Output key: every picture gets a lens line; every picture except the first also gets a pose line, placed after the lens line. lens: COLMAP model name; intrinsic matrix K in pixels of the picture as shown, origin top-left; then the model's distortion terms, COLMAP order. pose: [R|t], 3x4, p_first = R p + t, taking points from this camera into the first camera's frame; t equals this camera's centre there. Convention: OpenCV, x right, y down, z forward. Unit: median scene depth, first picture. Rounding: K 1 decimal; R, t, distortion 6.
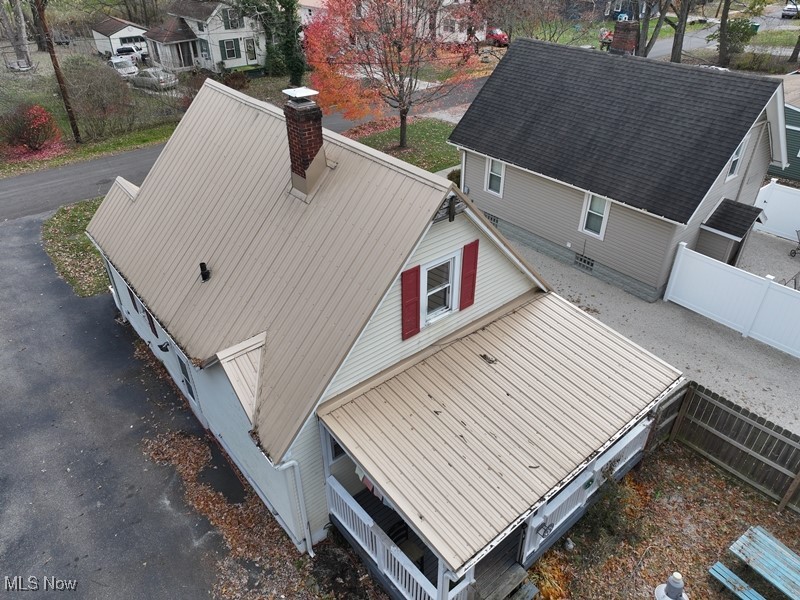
lens RADIAL K [[558.5, 0, 400.0], [0, 558.5, 300.0], [0, 0, 1]] dist [0.004645, 0.003870]
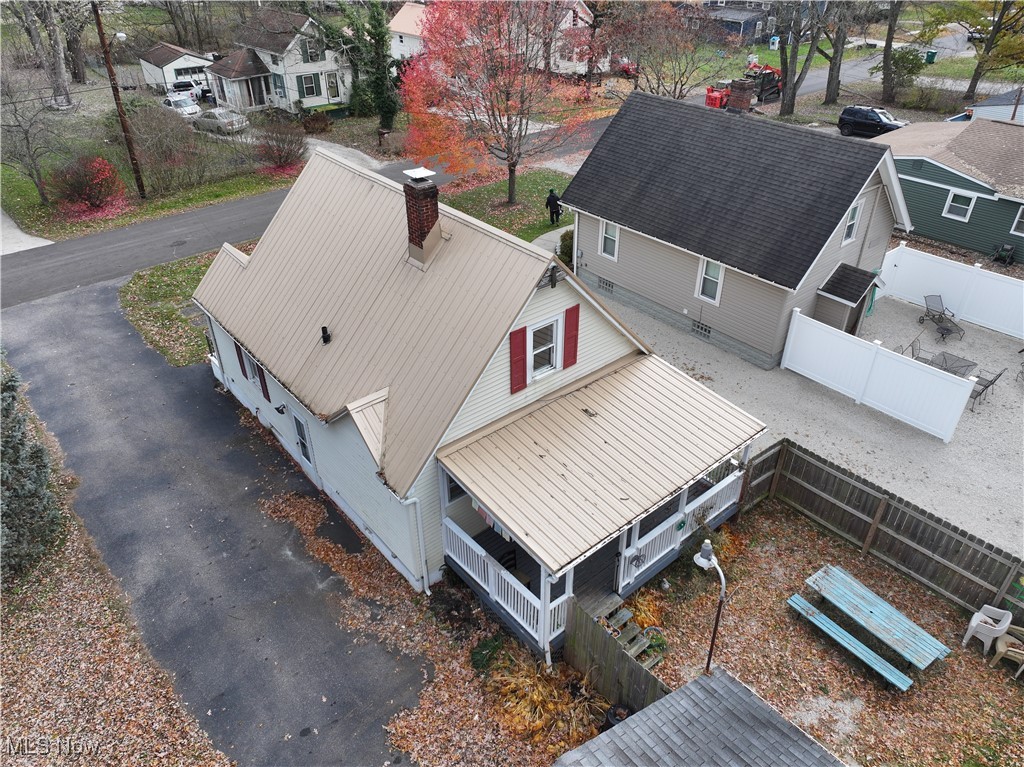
lens RADIAL K [[714.9, 0, 512.0], [0, 714.9, 383.5], [0, 0, 1]] dist [0.004645, 0.003870]
pose [[0.999986, -0.002436, 0.004668, -0.000237], [0.002458, 0.999985, -0.004808, 0.046374], [-0.004656, 0.004819, 0.999978, -0.344359]]
